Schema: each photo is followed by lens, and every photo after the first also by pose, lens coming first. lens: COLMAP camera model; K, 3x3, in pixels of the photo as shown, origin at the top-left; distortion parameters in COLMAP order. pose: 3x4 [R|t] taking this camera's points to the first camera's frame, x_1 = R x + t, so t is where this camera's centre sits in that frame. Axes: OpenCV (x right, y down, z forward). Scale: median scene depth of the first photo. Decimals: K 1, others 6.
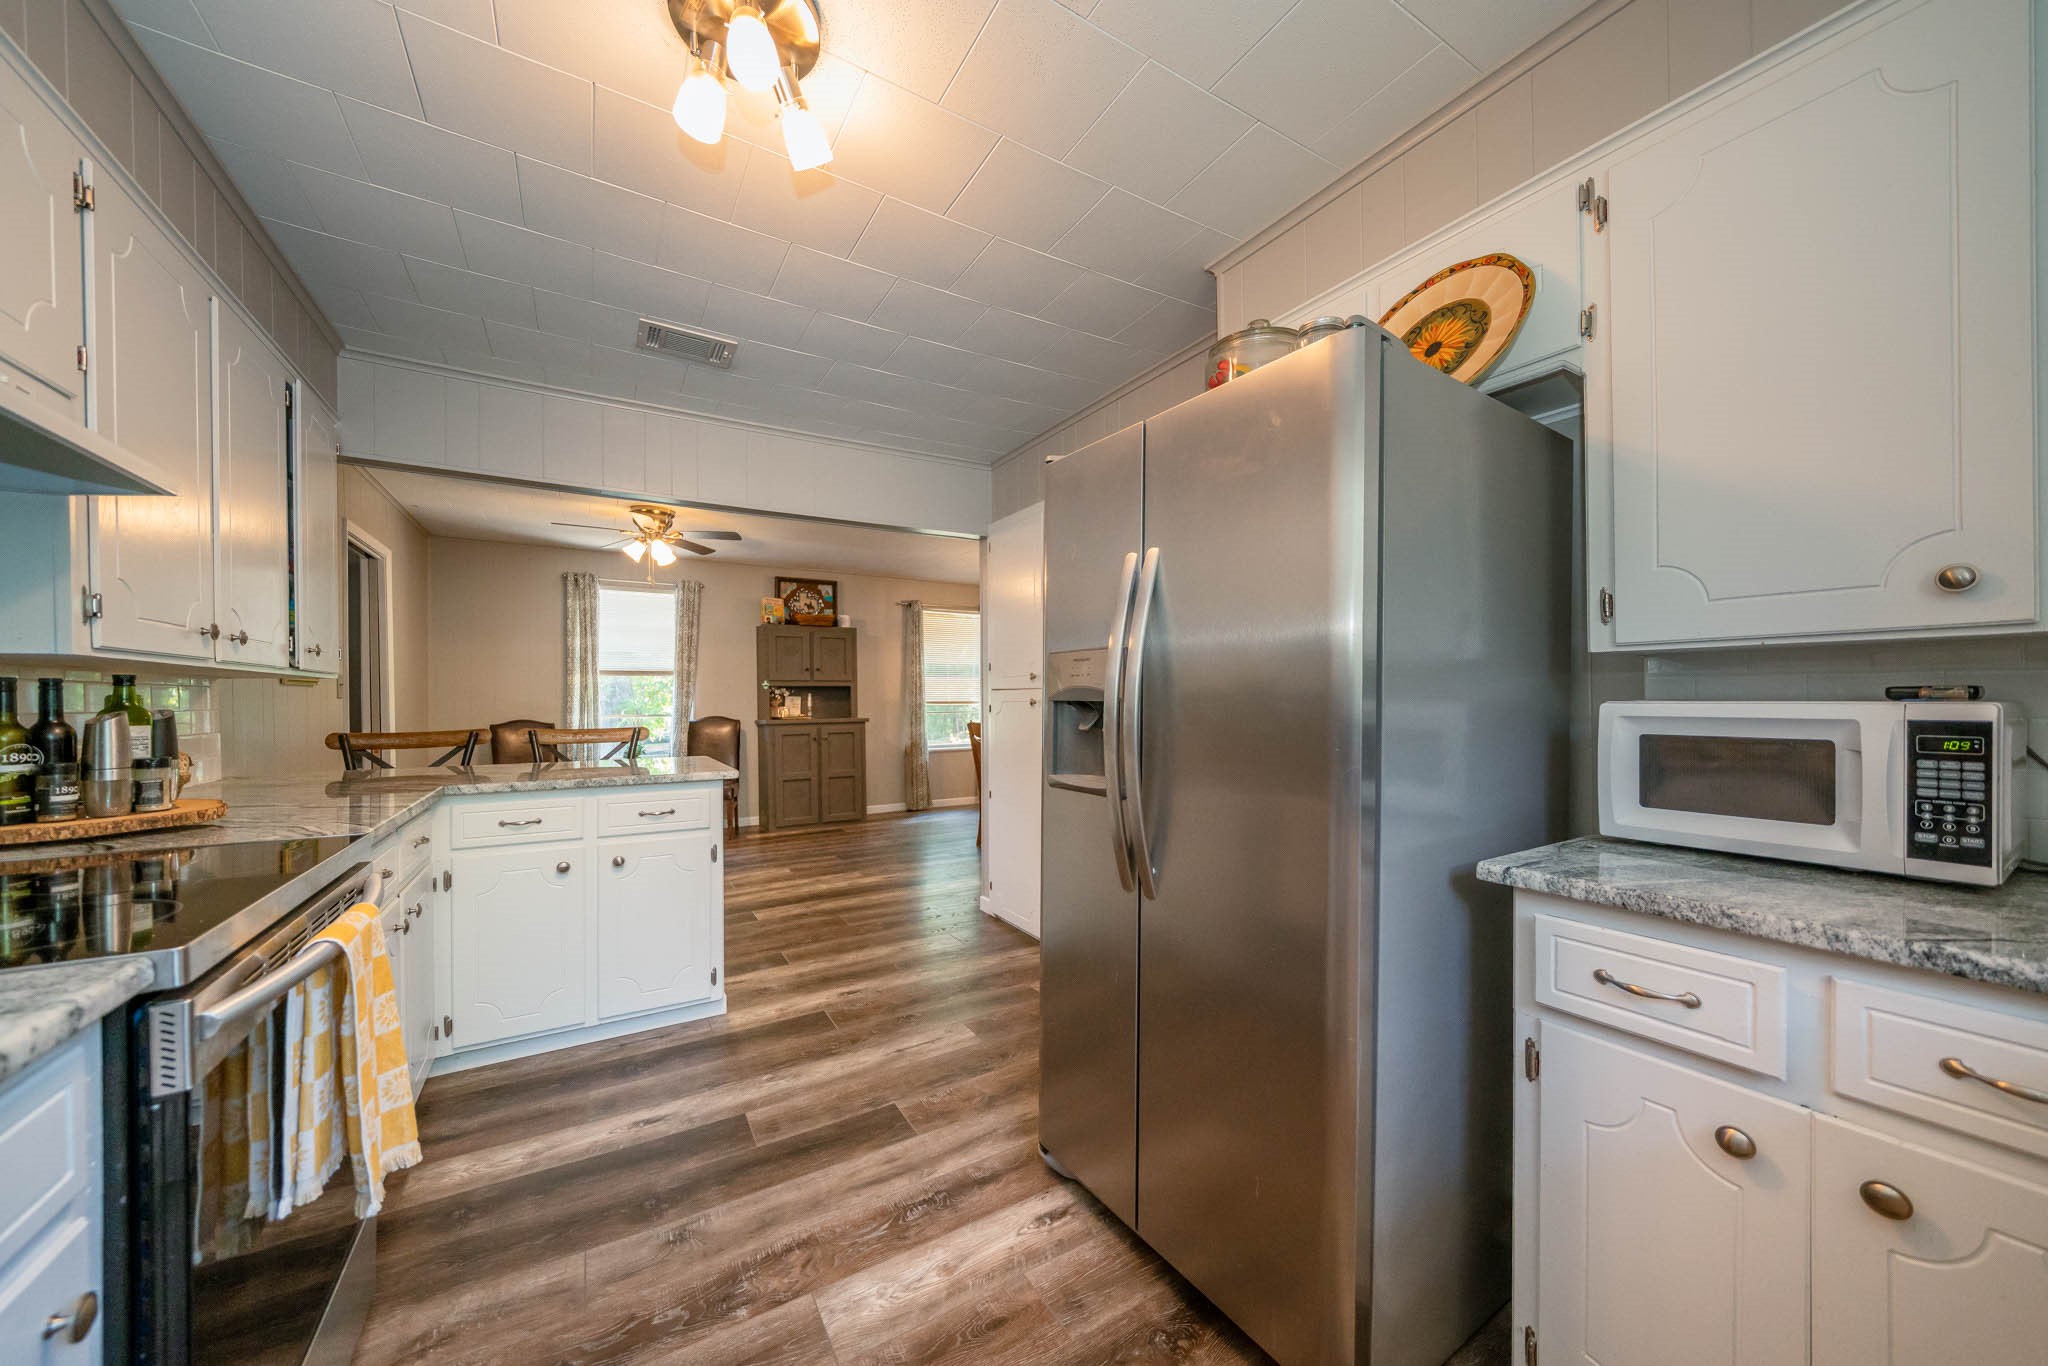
lens RADIAL K [[725.6, 0, 1019.9], [0, 725.6, 697.0], [0, 0, 1]] dist [-0.000767, 0.000117]
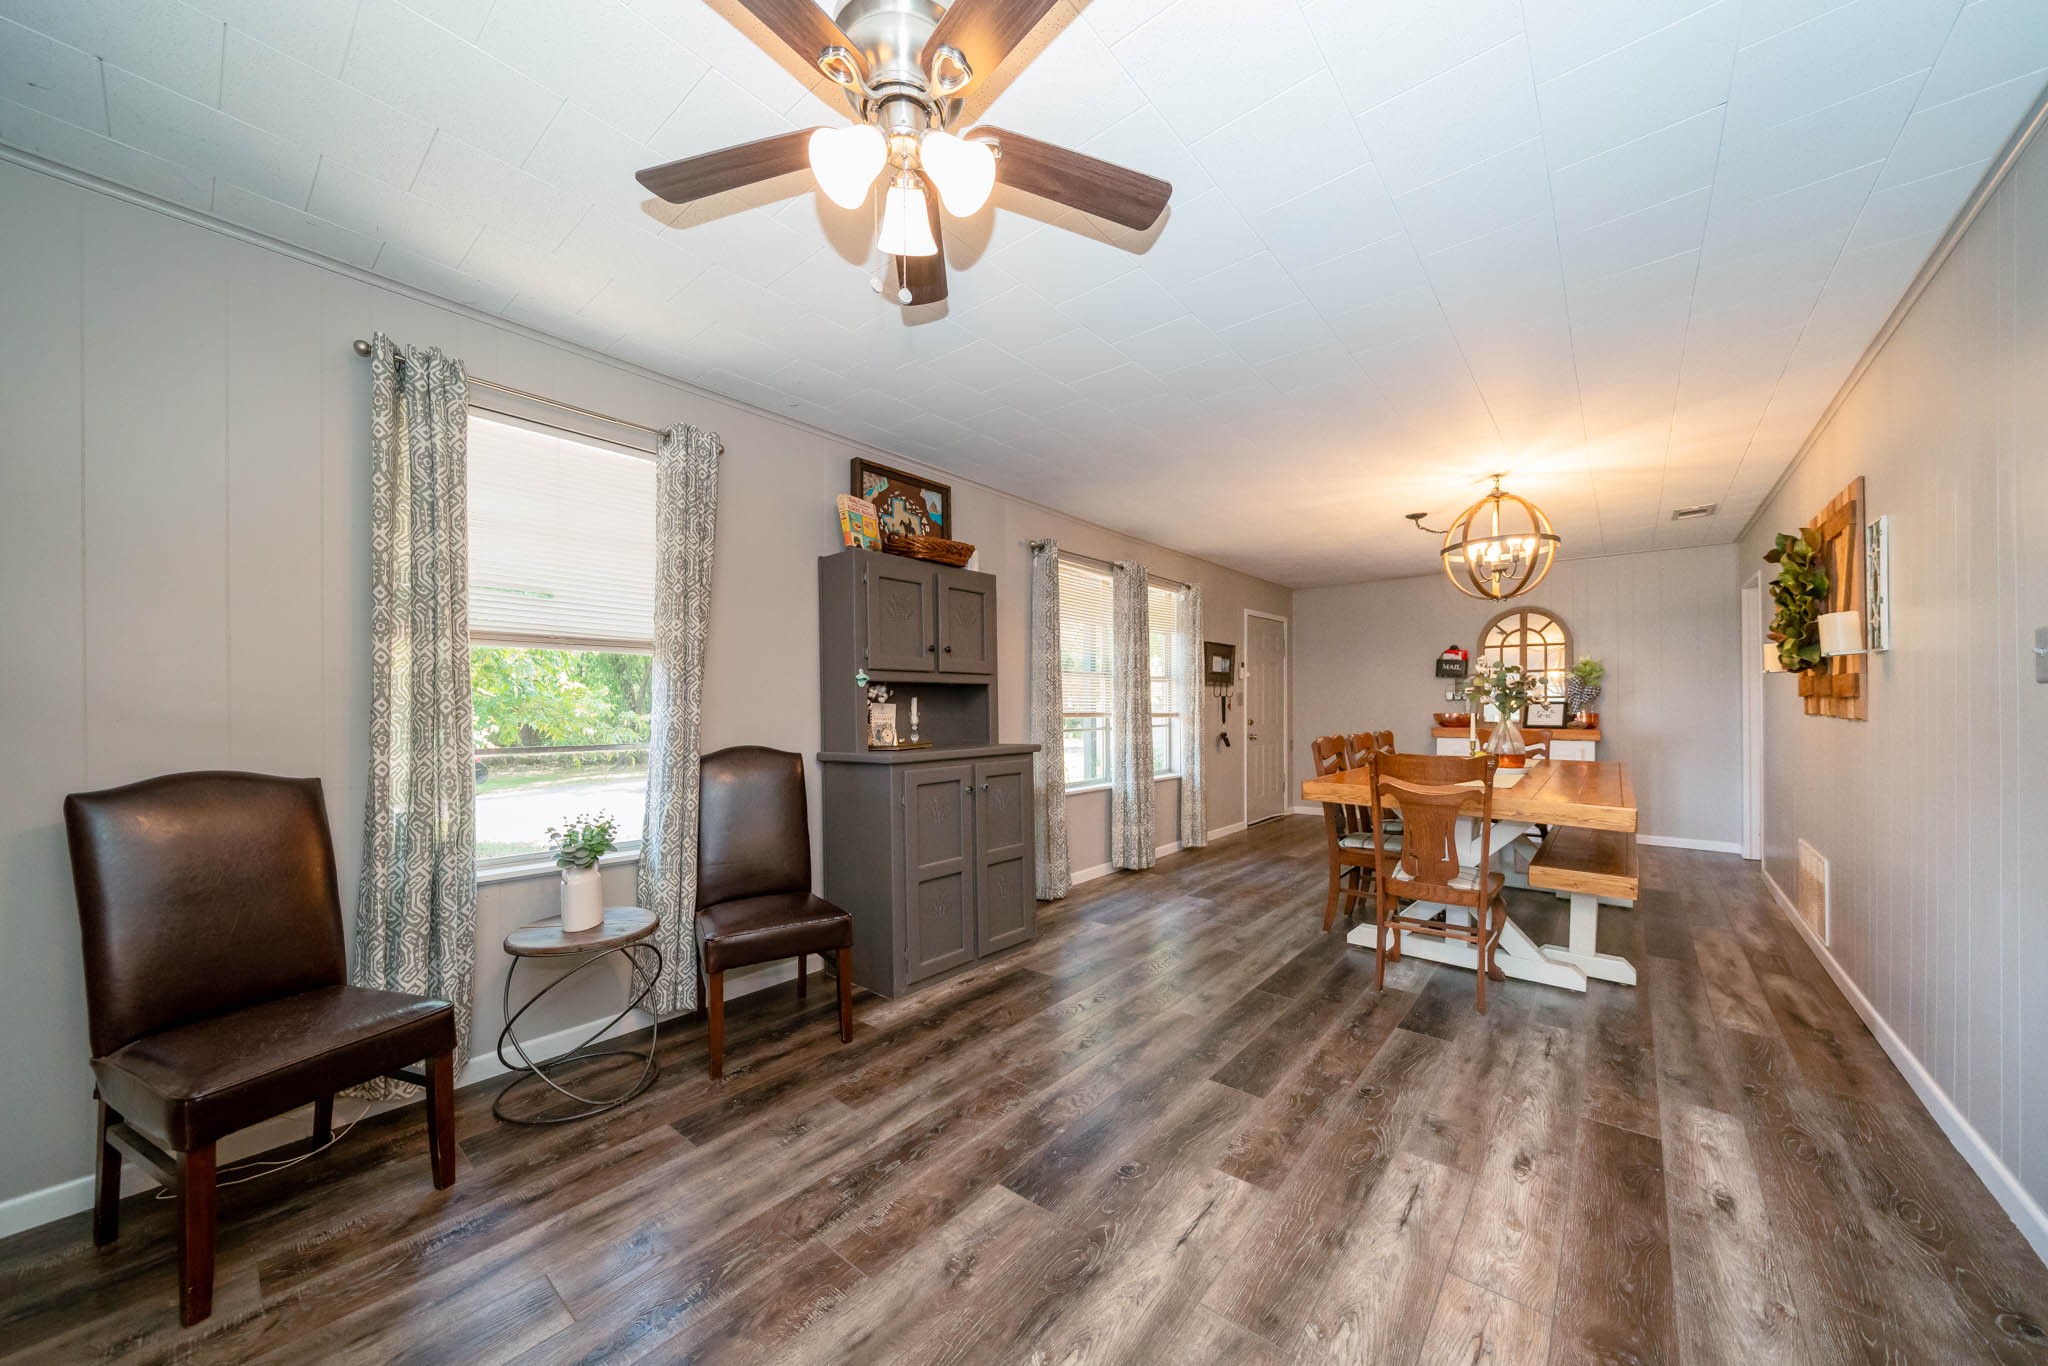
lens RADIAL K [[725.6, 0, 1027.7], [0, 725.6, 693.4], [0, 0, 1]] dist [-0.000767, 0.000117]
pose [[0.941543, 0.008434, 0.336786, -0.391542], [-0.002585, 0.999838, -0.017812, 0.001305], [-0.336882, 0.015901, 0.941413, 0.503304]]
